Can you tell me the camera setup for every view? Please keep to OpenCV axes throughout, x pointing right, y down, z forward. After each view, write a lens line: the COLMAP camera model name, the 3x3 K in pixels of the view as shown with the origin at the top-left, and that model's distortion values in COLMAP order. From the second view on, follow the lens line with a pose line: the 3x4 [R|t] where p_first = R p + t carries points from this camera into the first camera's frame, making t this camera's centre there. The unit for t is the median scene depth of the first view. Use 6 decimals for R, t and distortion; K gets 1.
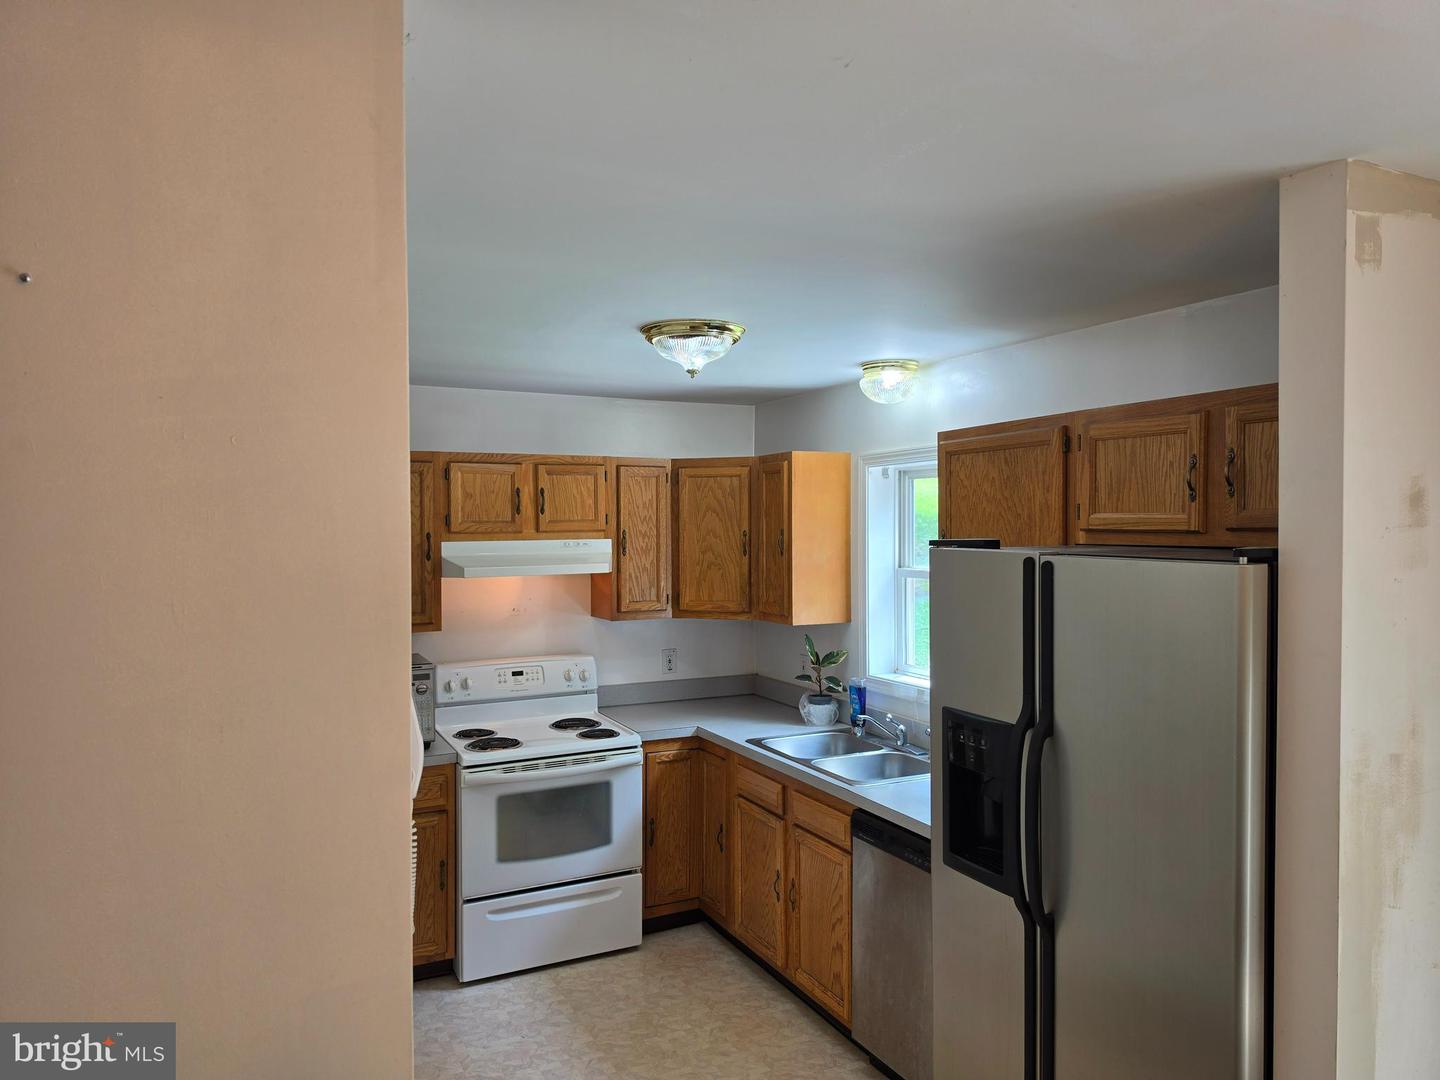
lens RADIAL K [[998.5, 0, 732.7], [0, 998.5, 536.7], [0, 0, 1]] dist [0.063808, -0.085534]
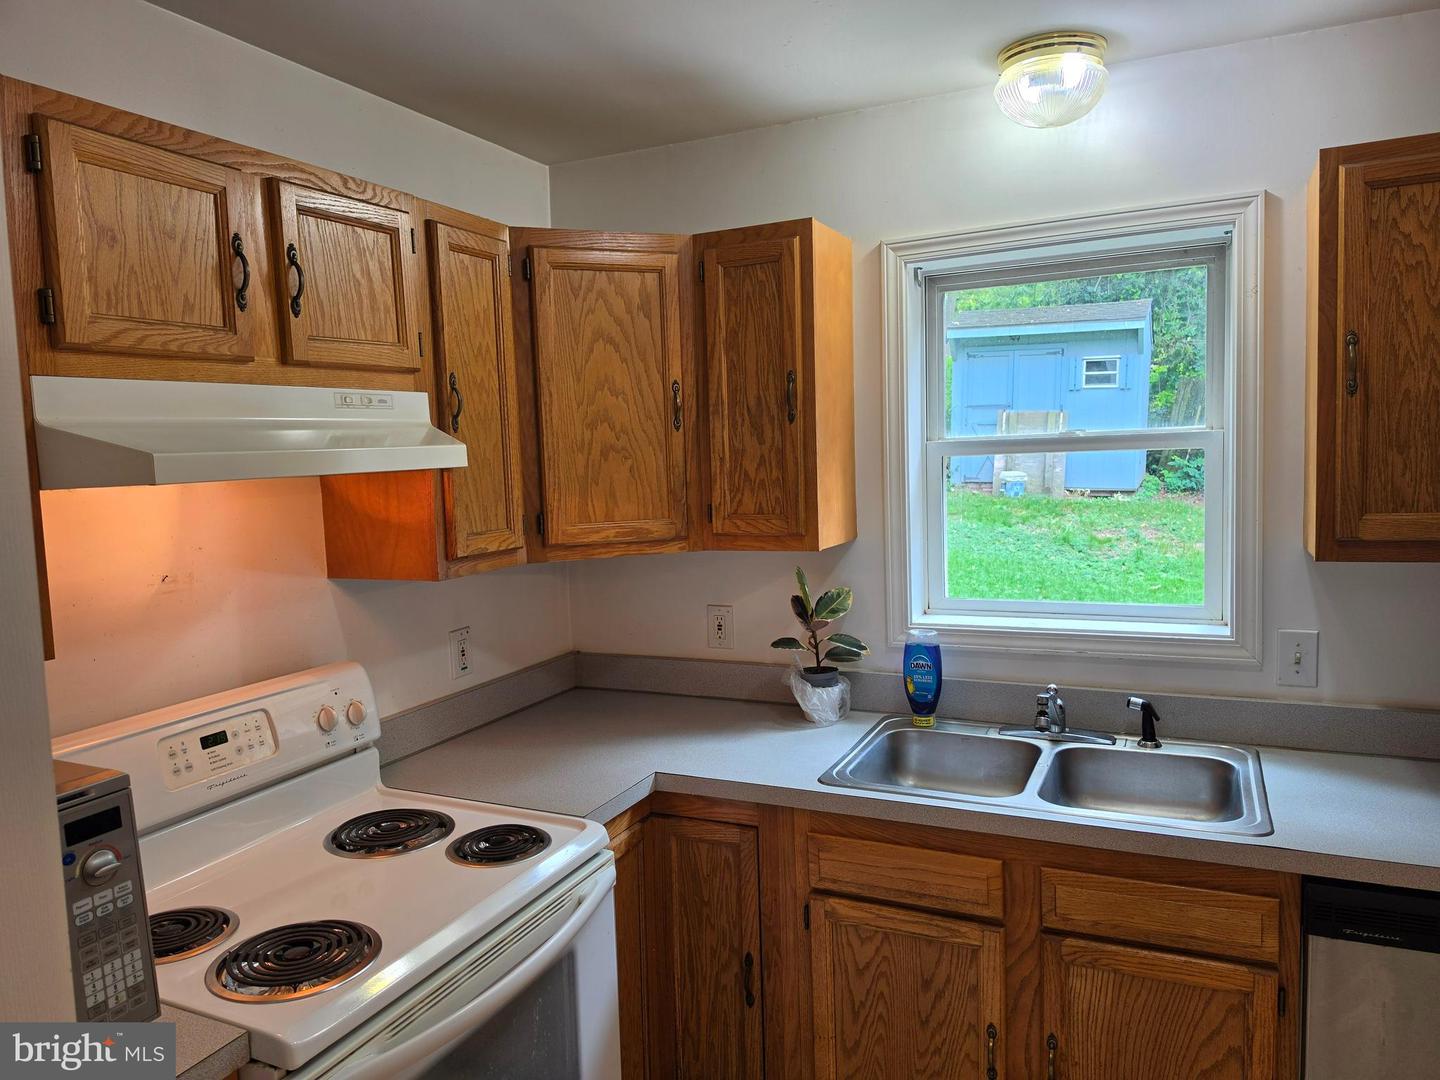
lens RADIAL K [[998.5, 0, 717.3], [0, 998.5, 538.0], [0, 0, 1]] dist [0.063808, -0.085534]
pose [[0.784894, -0.077498, 0.614764, -0.316361], [0.037855, 0.996292, 0.077264, 0.038804], [-0.618472, -0.037372, 0.784917, 0.617878]]
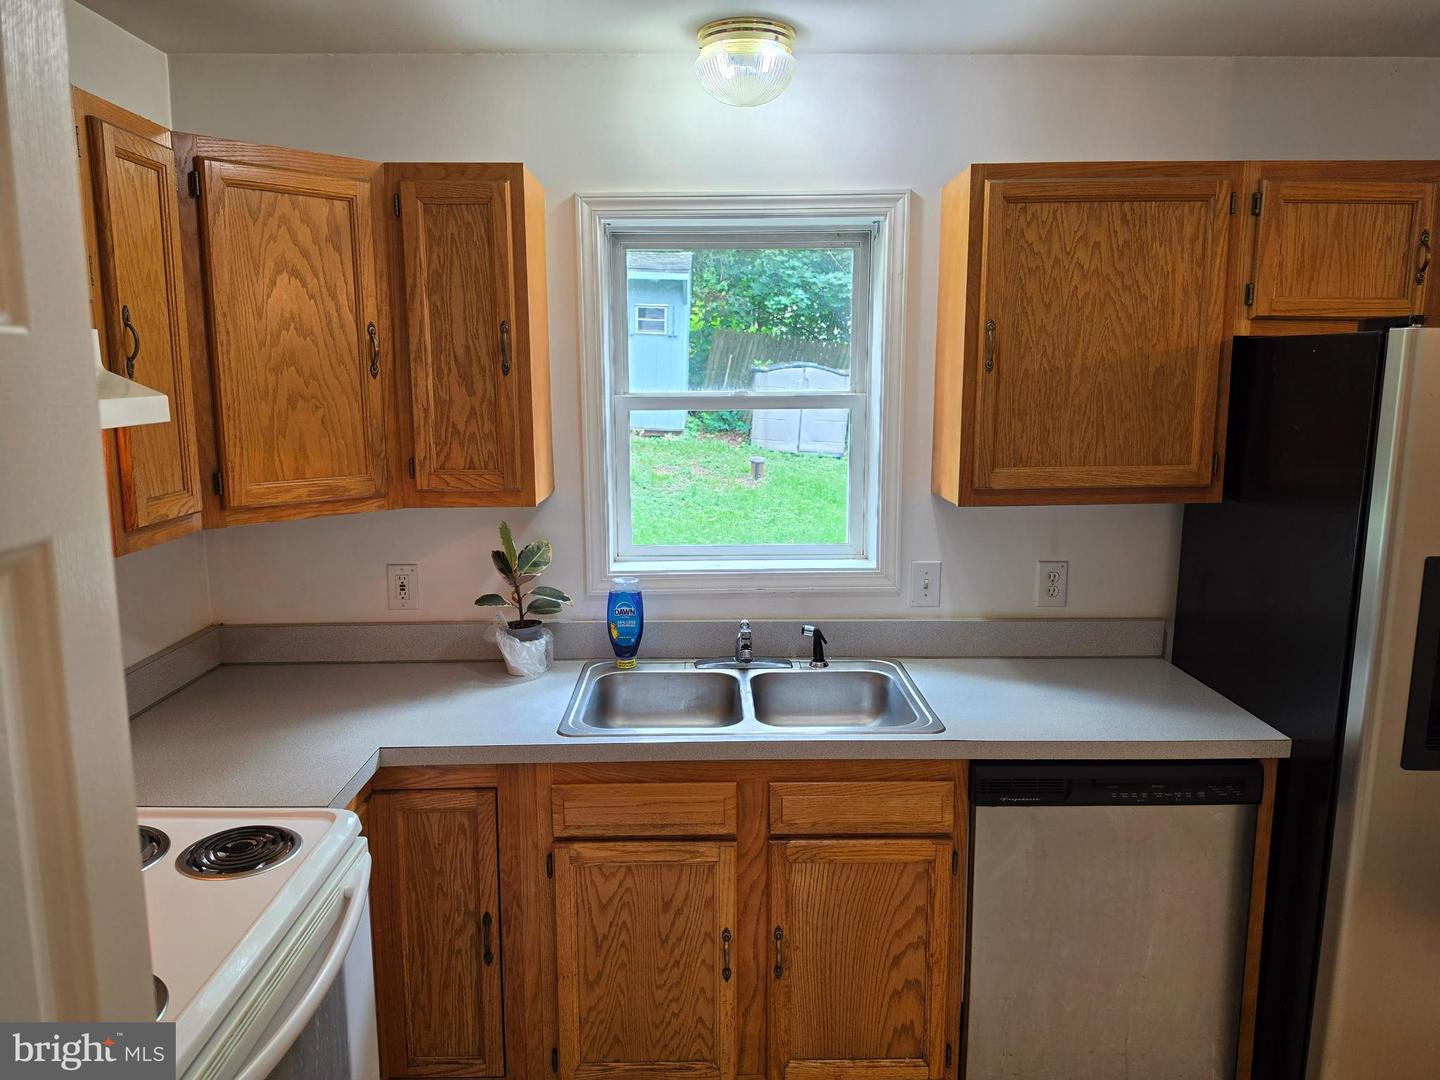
lens RADIAL K [[998.5, 0, 720.0], [0, 998.5, 536.8], [0, 0, 1]] dist [0.063808, -0.085534]
pose [[0.435738, -0.141433, 0.888892, -0.379175], [0.012585, 0.988438, 0.151103, 0.025823], [-0.899985, -0.054655, 0.432480, 0.684632]]
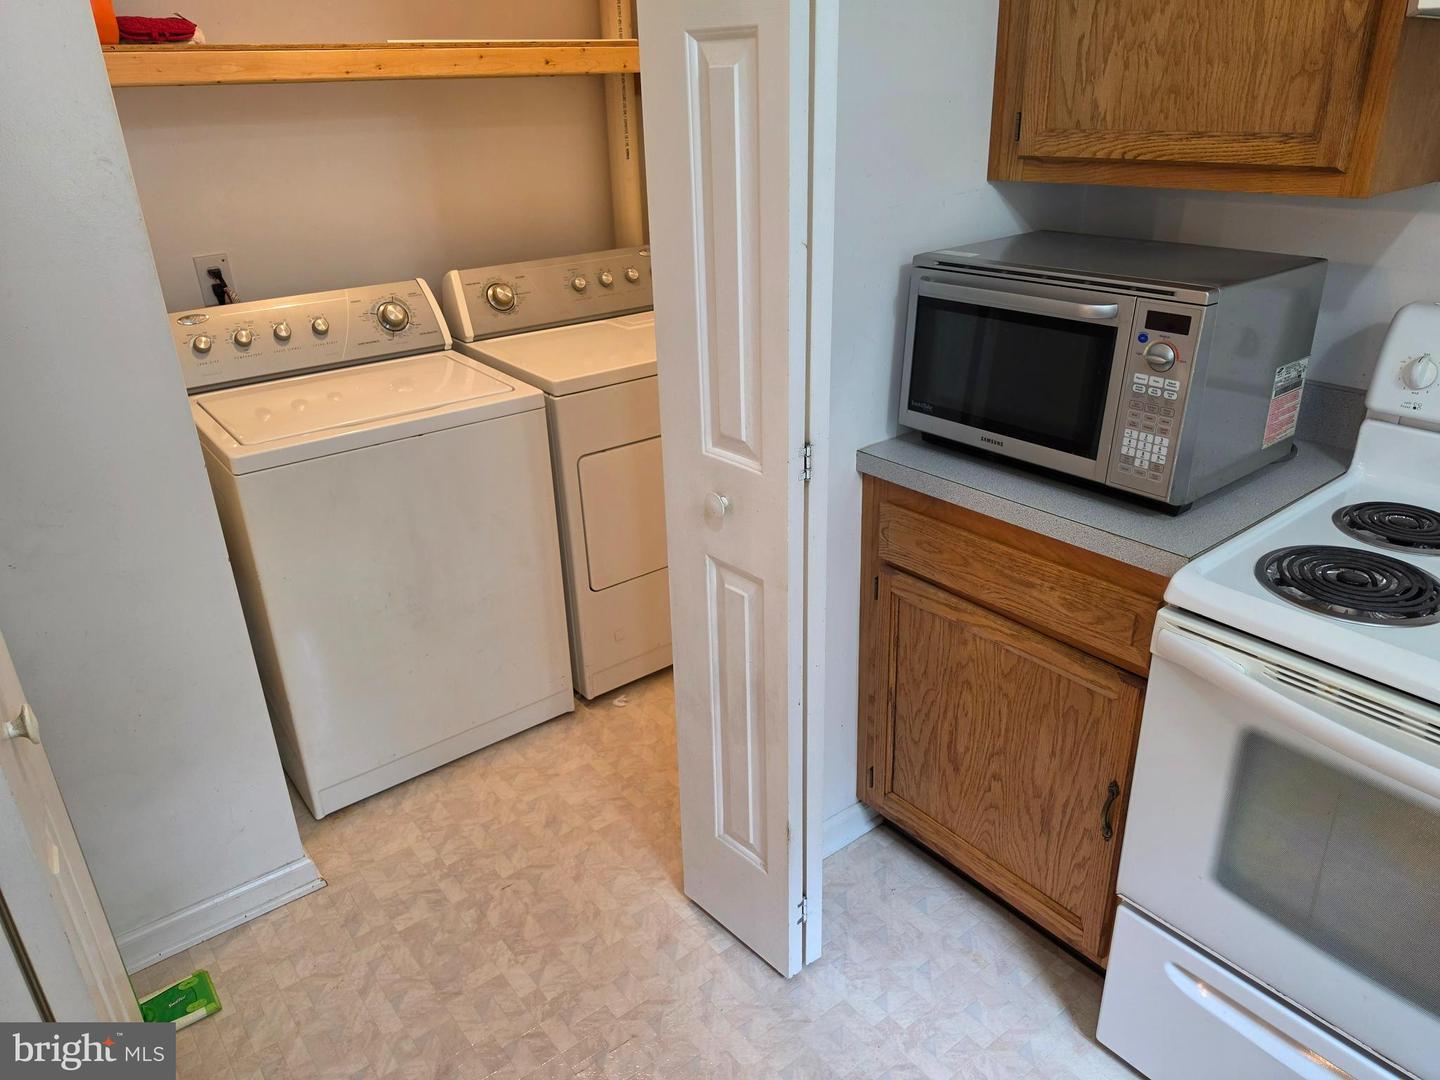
lens RADIAL K [[998.5, 0, 726.1], [0, 998.5, 526.5], [0, 0, 1]] dist [0.063808, -0.085534]
pose [[0.202770, 0.393618, -0.896632, 0.003866], [0.013025, 0.914488, 0.404402, 0.055687], [0.979140, -0.093679, 0.180304, 0.722465]]
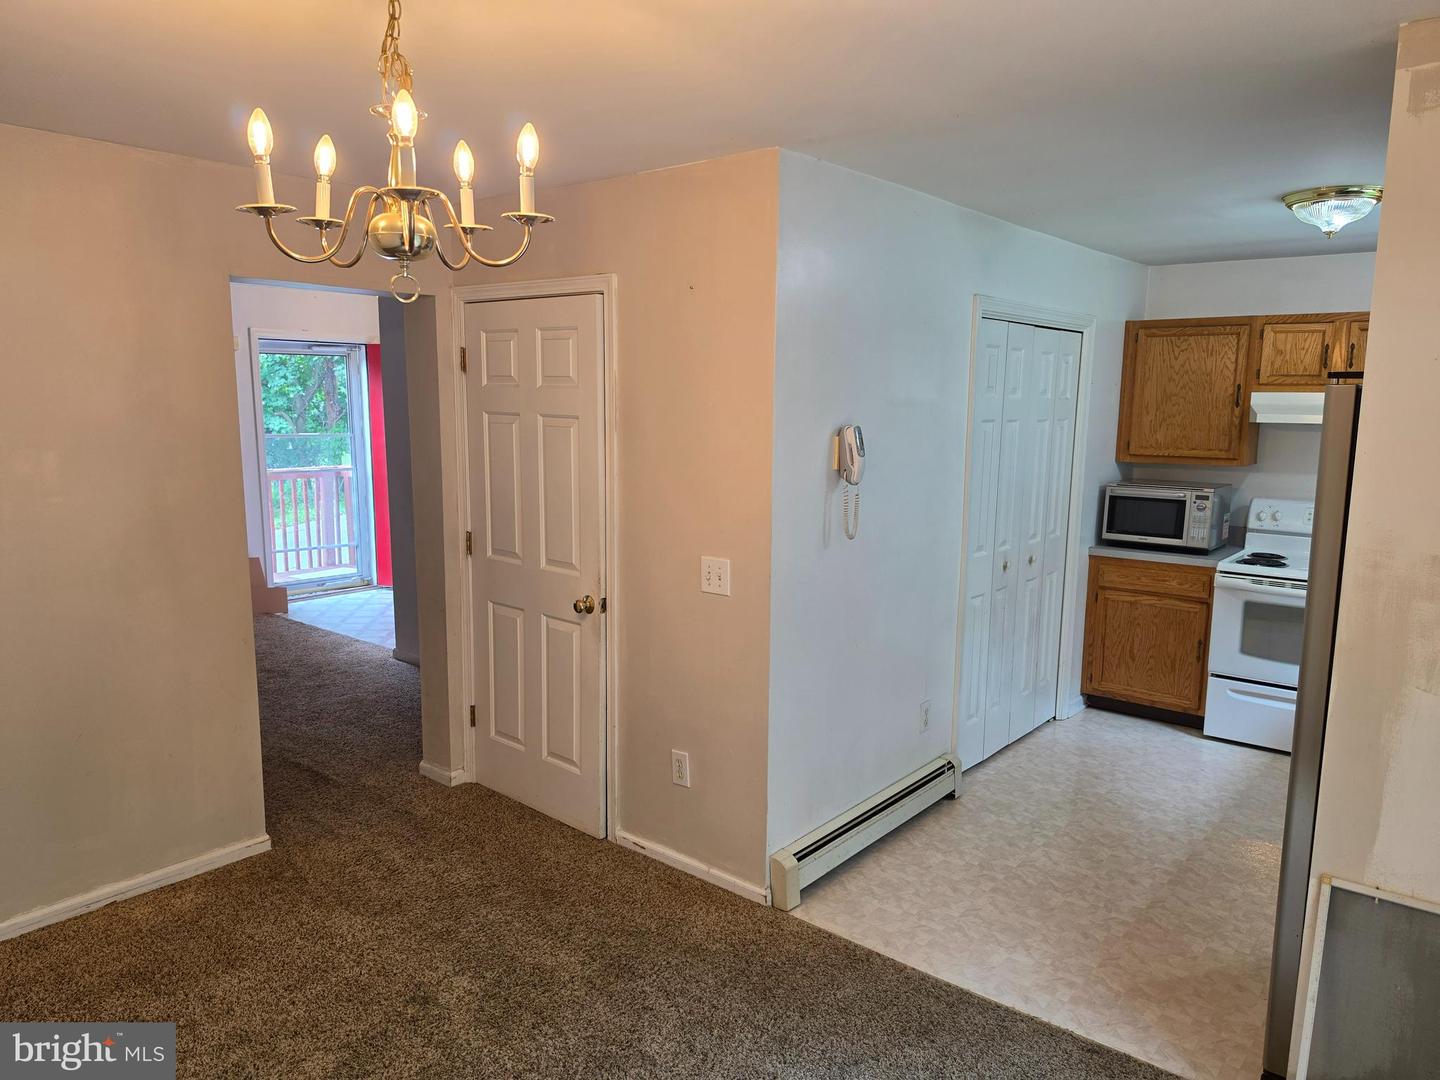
lens RADIAL K [[998.5, 0, 712.0], [0, 998.5, 544.1], [0, 0, 1]] dist [0.063808, -0.085534]
pose [[0.395780, 0.145219, -0.906791, 0.570963], [-0.028385, 0.988881, 0.145976, 0.026581], [0.917906, -0.032035, 0.395502, -0.074995]]
